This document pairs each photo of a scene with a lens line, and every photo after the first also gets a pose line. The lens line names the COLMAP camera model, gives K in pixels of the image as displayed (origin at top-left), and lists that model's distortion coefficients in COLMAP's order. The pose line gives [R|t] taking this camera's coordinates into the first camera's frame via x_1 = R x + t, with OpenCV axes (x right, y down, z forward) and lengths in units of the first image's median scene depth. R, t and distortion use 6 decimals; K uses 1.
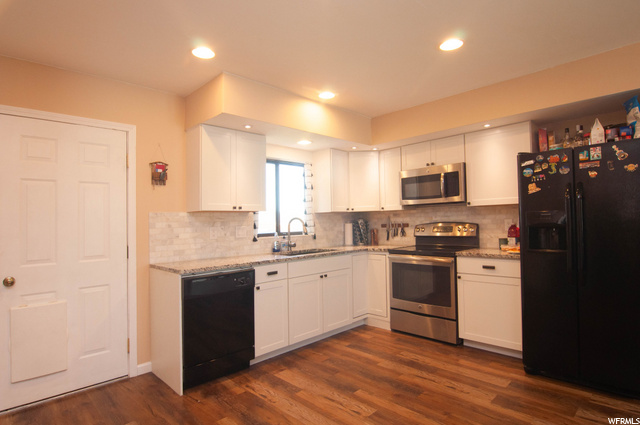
lens RADIAL K [[347.0, 0, 320.0], [0, 347.0, 212.5], [0, 0, 1]] dist [-0.003750, -0.000563]
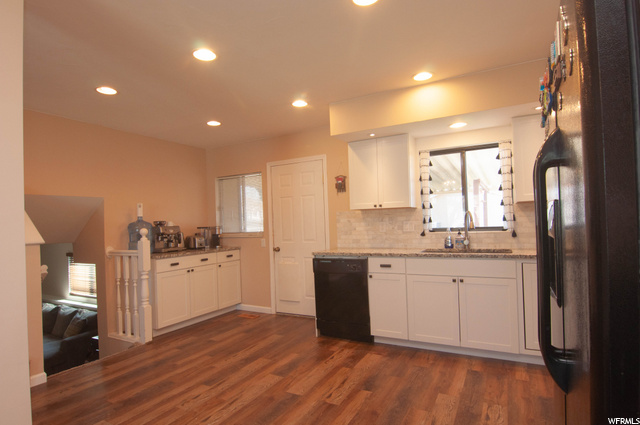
lens RADIAL K [[347.0, 0, 320.0], [0, 347.0, 212.5], [0, 0, 1]] dist [-0.003750, -0.000563]
pose [[0.290766, -0.011744, -0.956722, 0.829169], [0.052681, 0.998604, 0.003753, -0.005982], [0.955343, -0.051493, 0.290979, 0.490746]]
